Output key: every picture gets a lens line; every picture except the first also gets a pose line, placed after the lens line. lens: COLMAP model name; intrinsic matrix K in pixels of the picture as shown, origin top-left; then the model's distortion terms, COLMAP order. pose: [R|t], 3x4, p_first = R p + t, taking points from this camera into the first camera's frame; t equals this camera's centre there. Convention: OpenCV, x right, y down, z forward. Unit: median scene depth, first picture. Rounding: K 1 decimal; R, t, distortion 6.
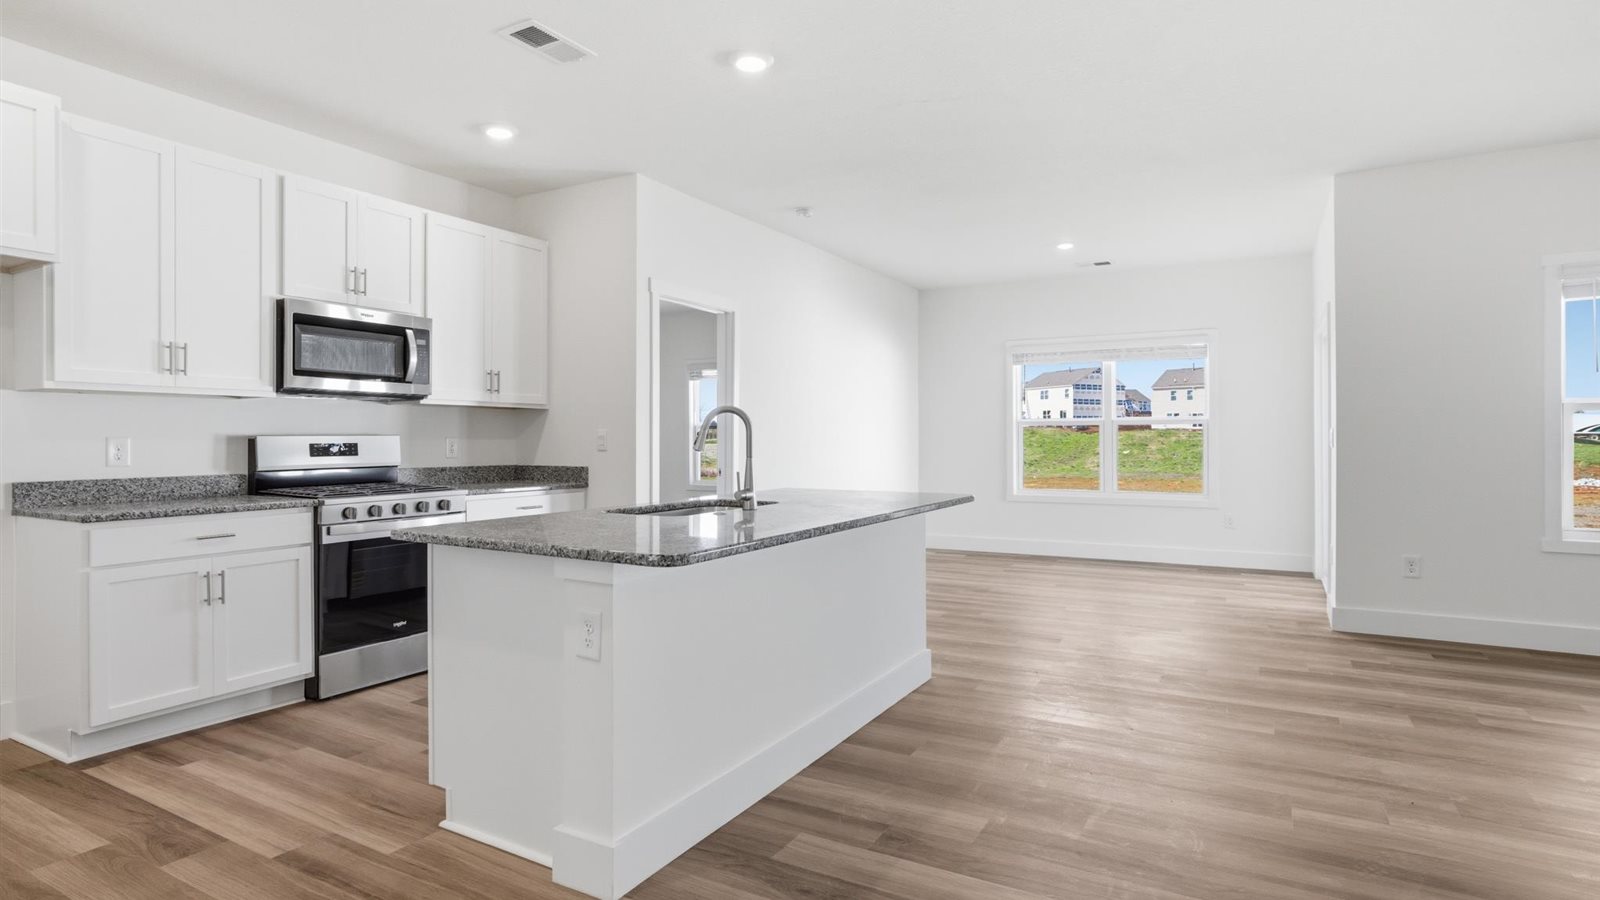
lens RADIAL K [[823.1, 0, 800.2], [0, 823.1, 436.2], [0, 0, 1]] dist [-0.002040, 0.000019]
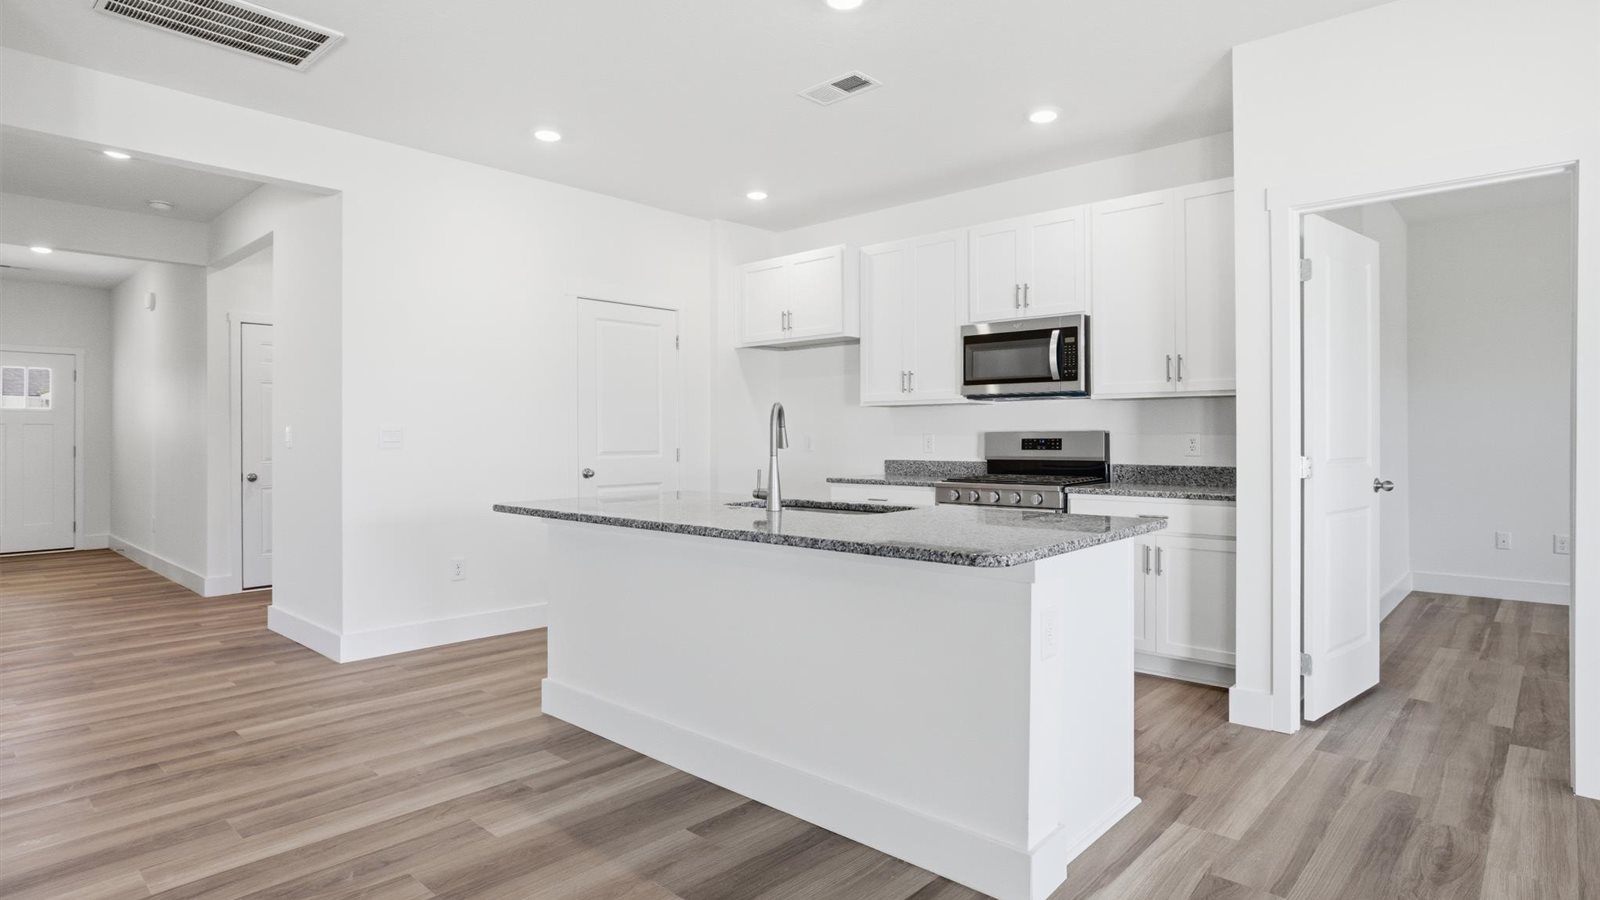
lens RADIAL K [[860.1, 0, 796.8], [0, 860.1, 438.5], [0, 0, 1]] dist [-0.024160, 0.019230]
pose [[-0.223202, 0.005058, -0.974759, 0.832896], [0.005069, 0.999979, 0.004028, 0.002358], [0.974759, -0.004042, -0.223223, 1.164570]]
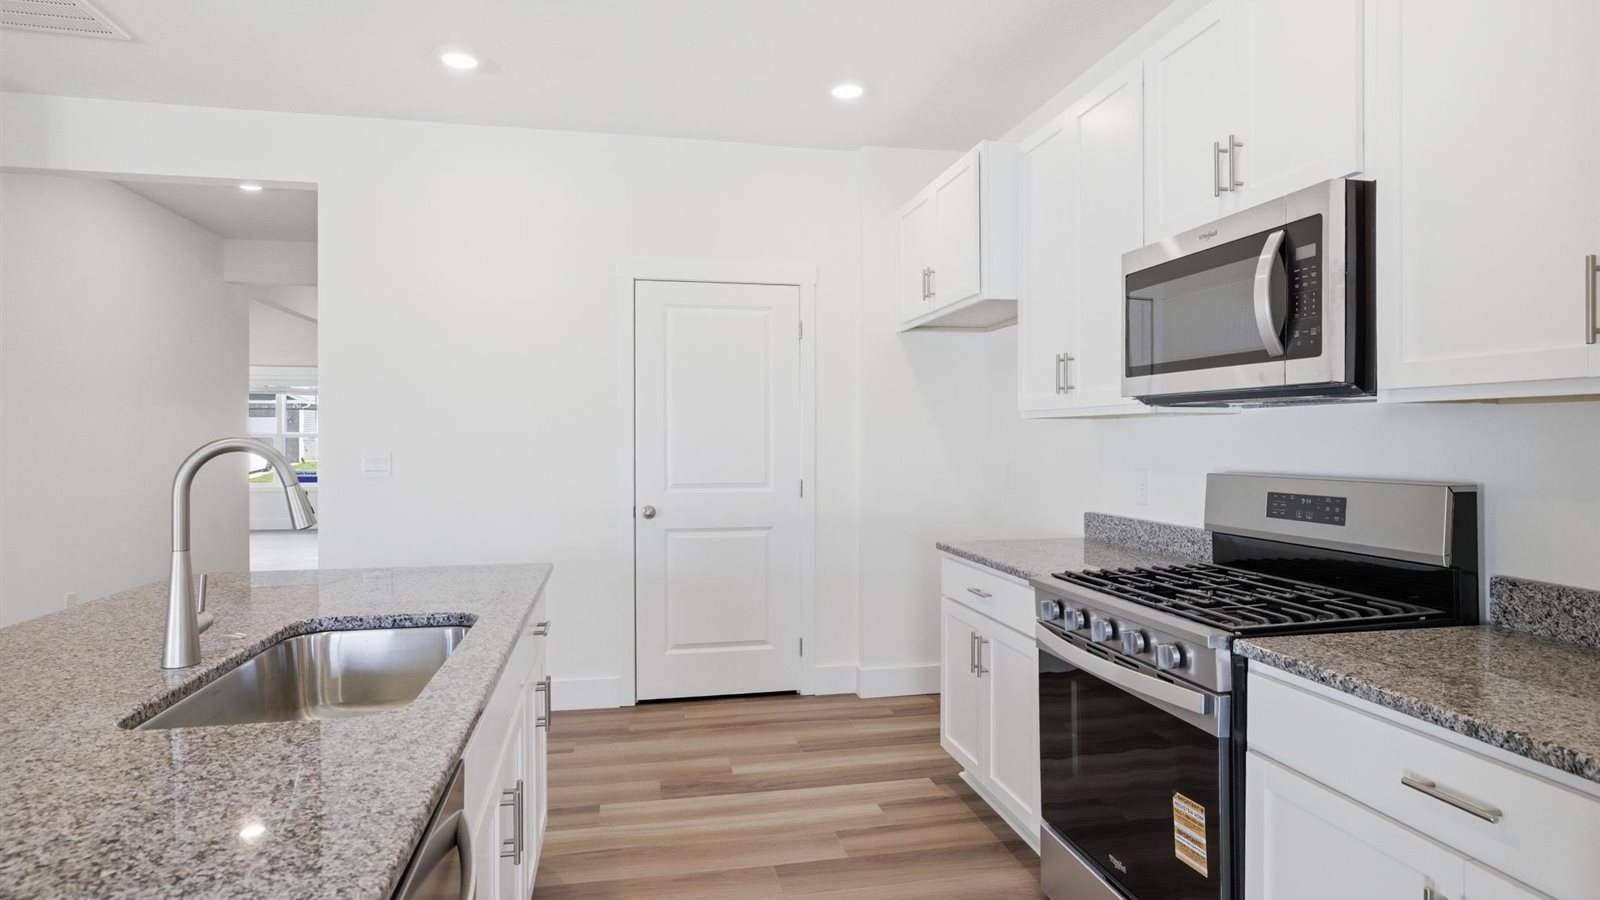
lens RADIAL K [[860.1, 0, 796.8], [0, 860.1, 438.5], [0, 0, 1]] dist [-0.024160, 0.019230]
pose [[-0.753238, 0.003276, -0.657739, -0.007916], [0.002775, 0.999995, 0.001803, -0.033007], [0.657742, -0.000467, -0.753243, 1.474162]]
